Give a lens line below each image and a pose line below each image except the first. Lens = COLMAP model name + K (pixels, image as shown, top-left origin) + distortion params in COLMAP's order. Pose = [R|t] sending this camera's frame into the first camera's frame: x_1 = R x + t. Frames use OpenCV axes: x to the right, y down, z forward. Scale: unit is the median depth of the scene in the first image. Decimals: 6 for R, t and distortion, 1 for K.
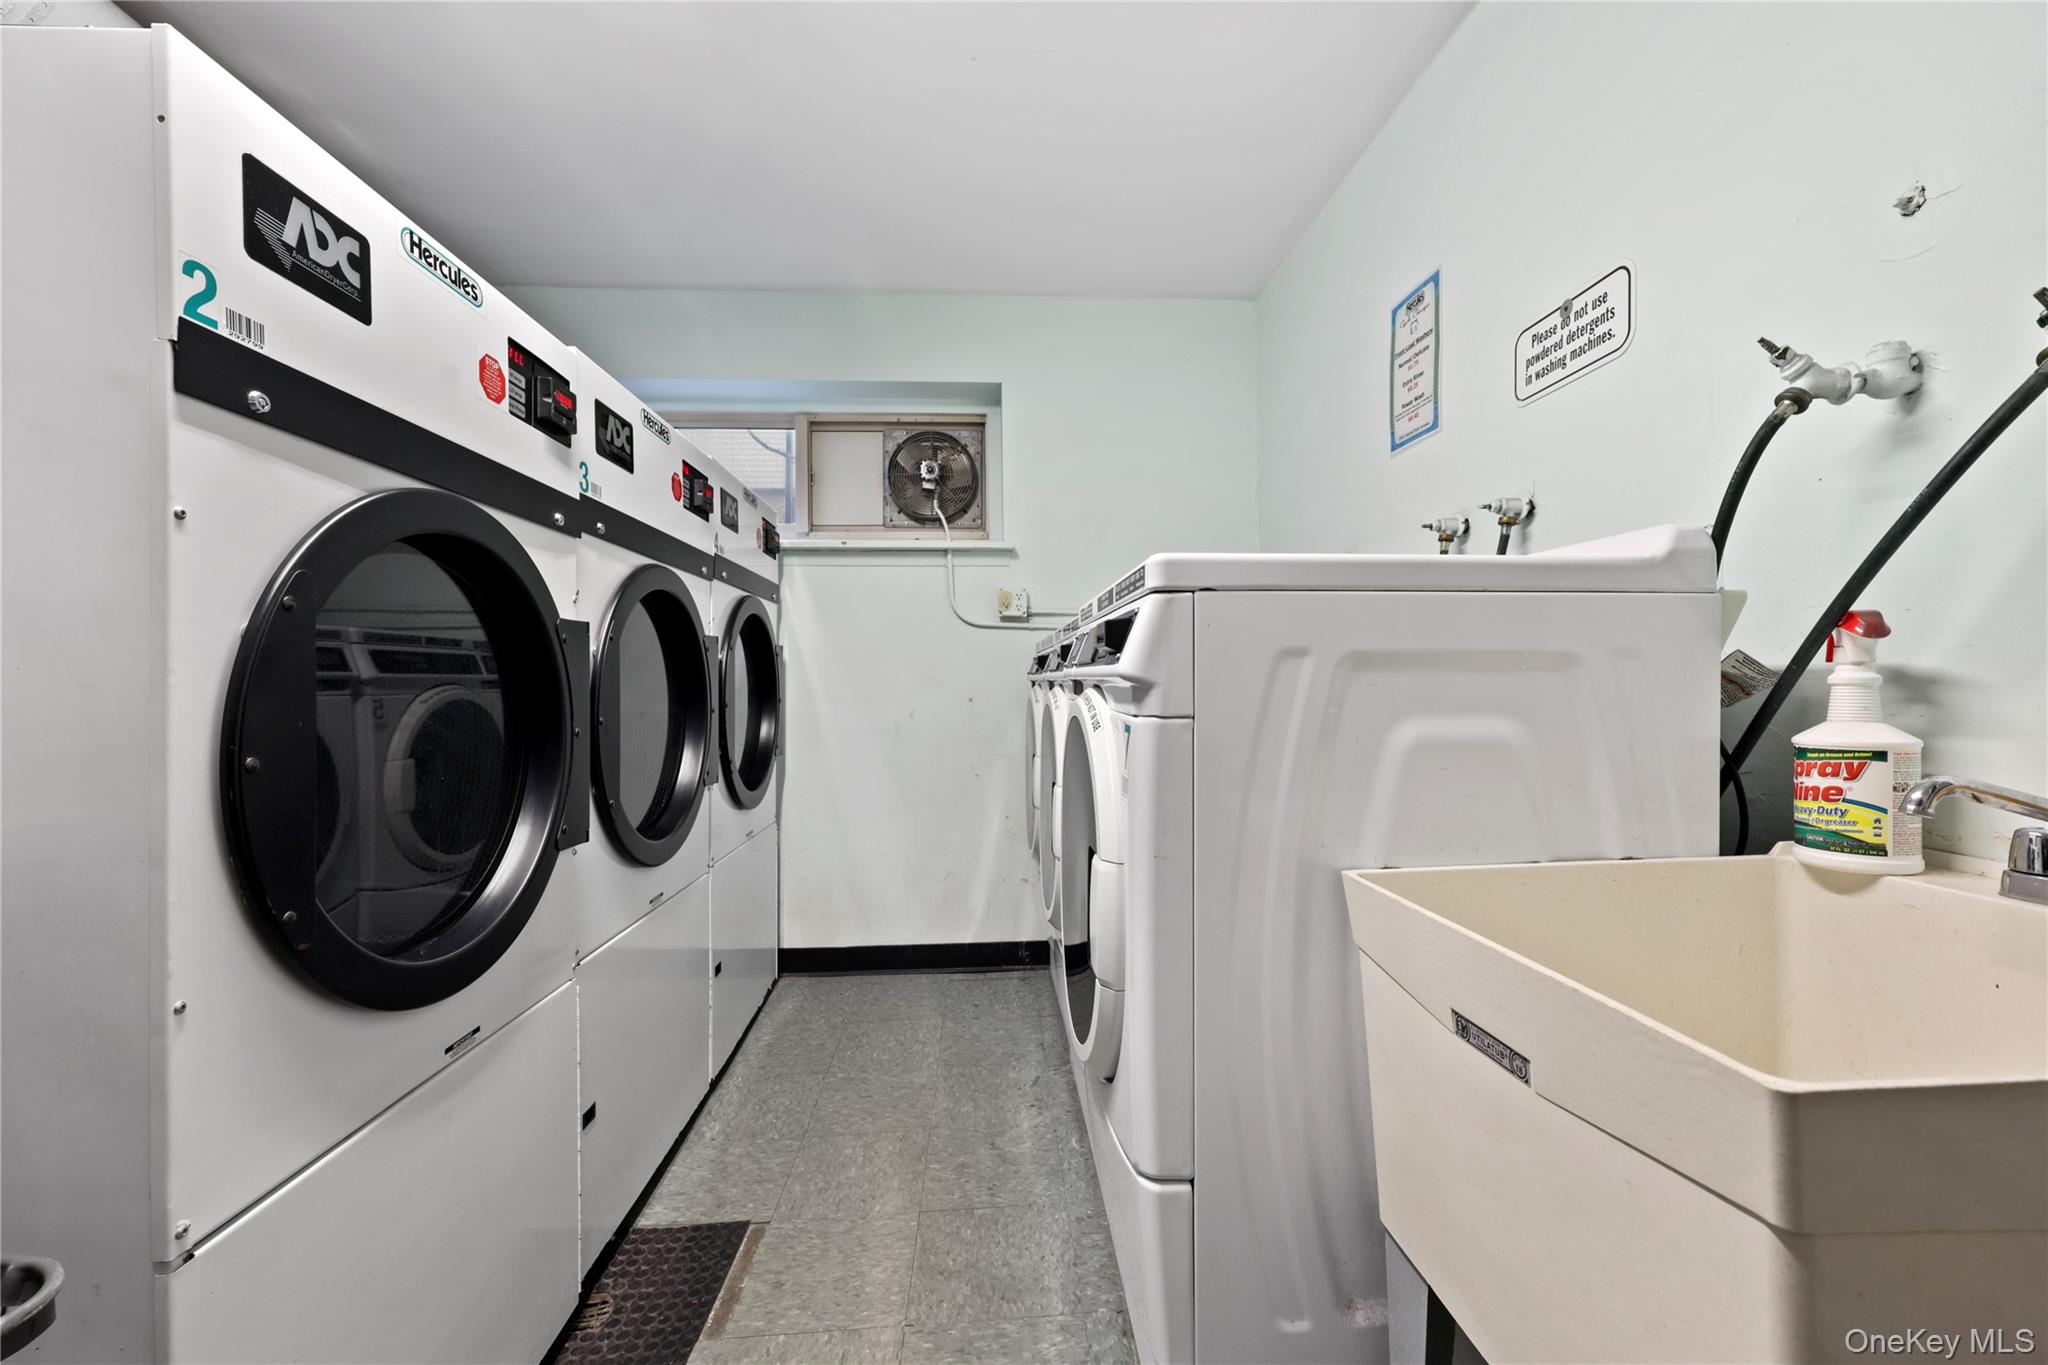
lens RADIAL K [[817.9, 0, 1026.9], [0, 817.9, 684.3], [0, 0, 1]] dist [-0.000884, 0.000181]
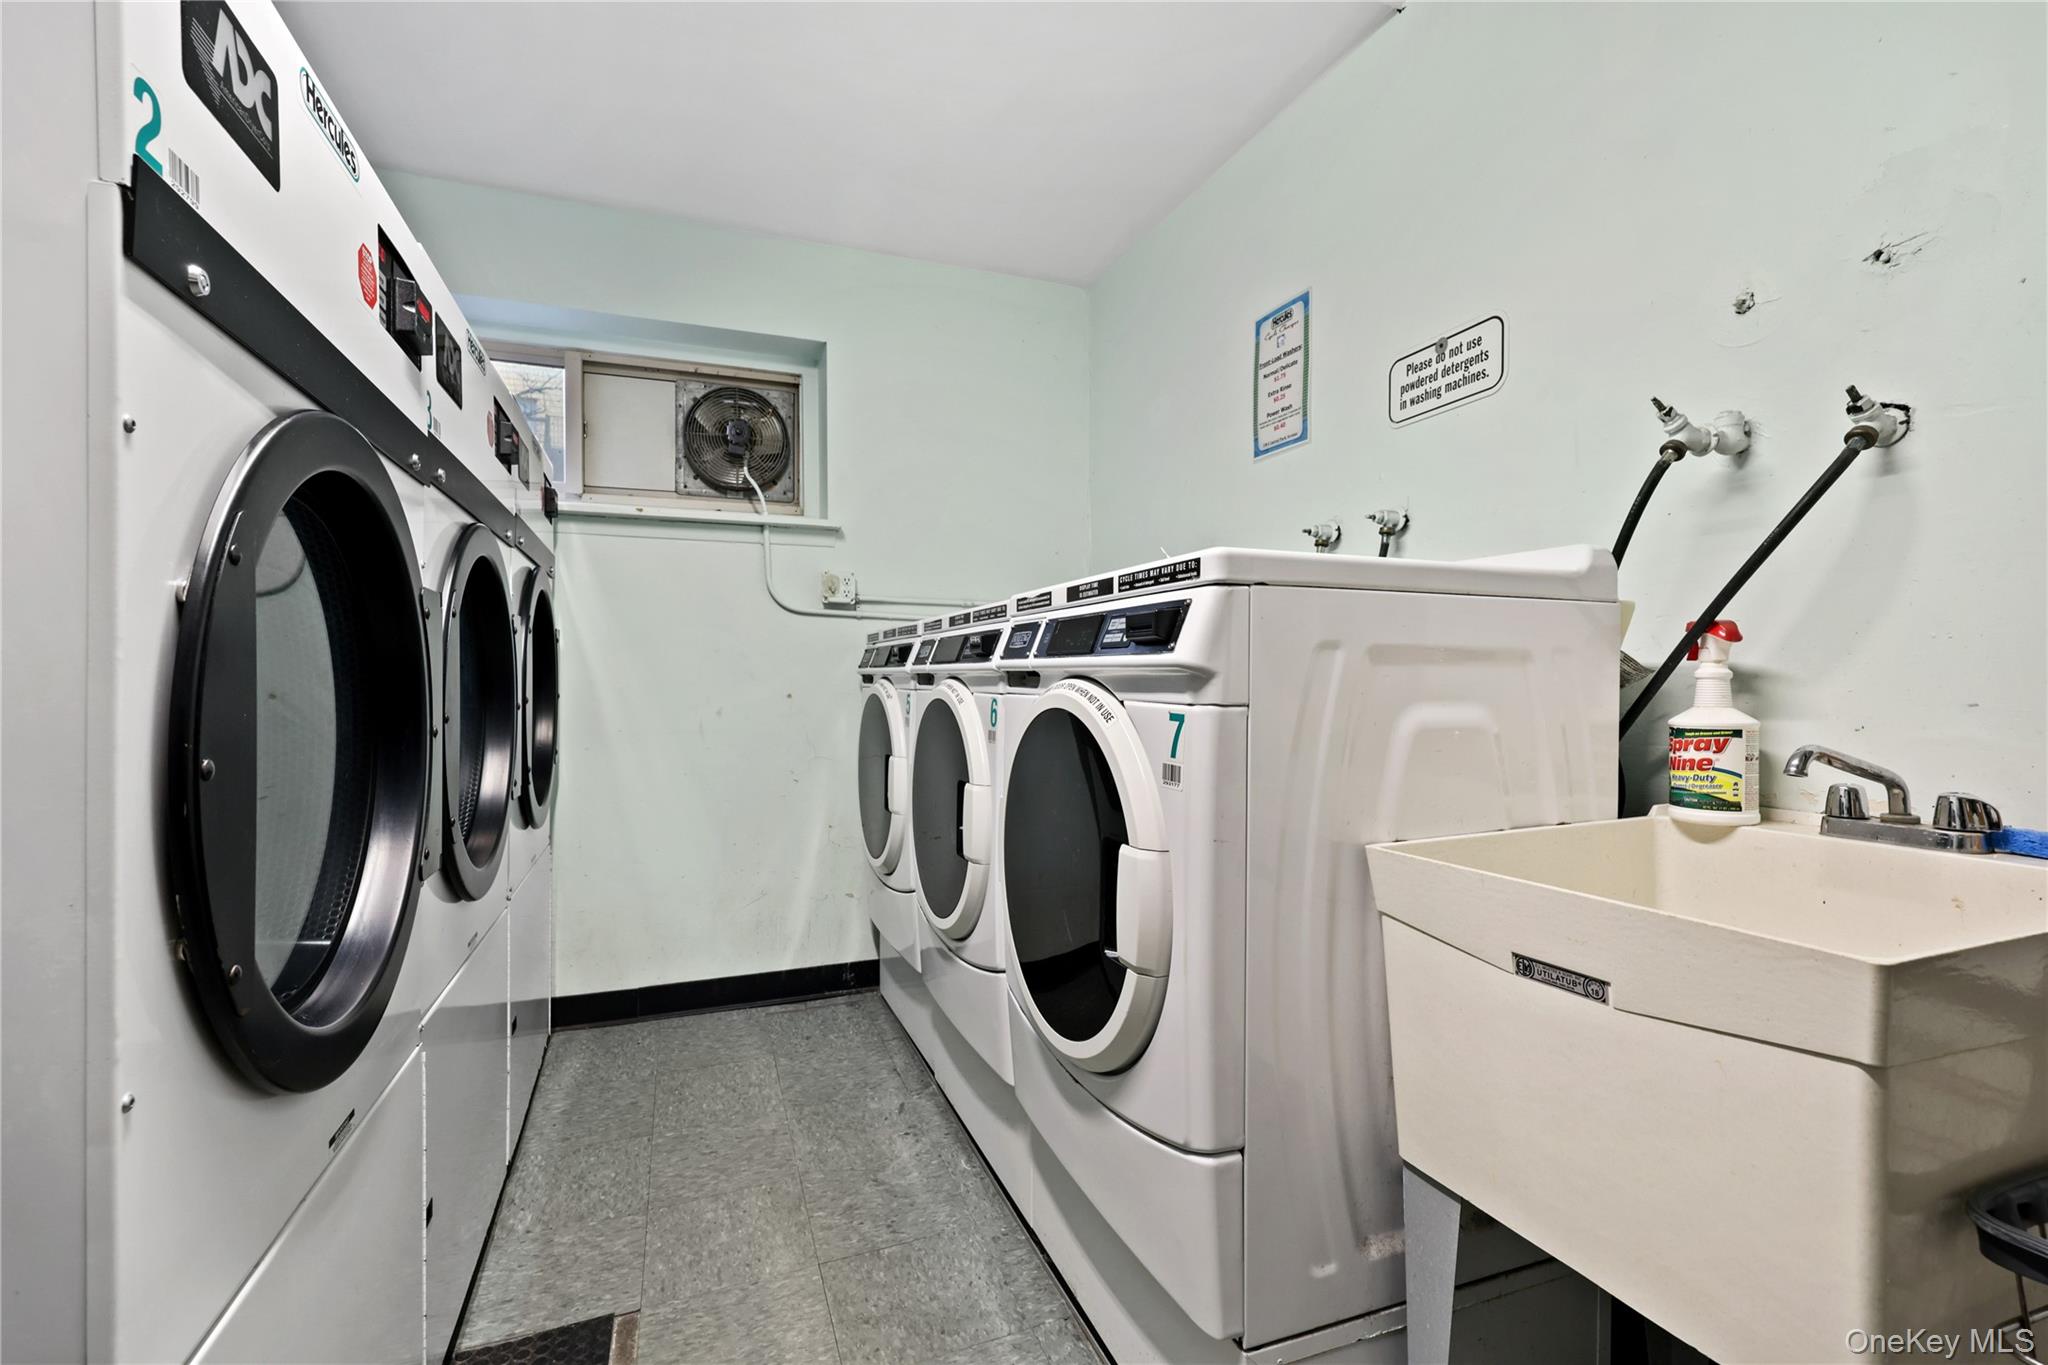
lens RADIAL K [[895.8, 0, 1018.7], [0, 895.8, 684.6], [0, 0, 1]] dist [0.001507, -0.000089]
pose [[0.953001, 0.004847, 0.302928, -0.341711], [-0.005524, 0.999984, 0.001380, 0.011135], [-0.302917, -0.002989, 0.953012, -0.001465]]
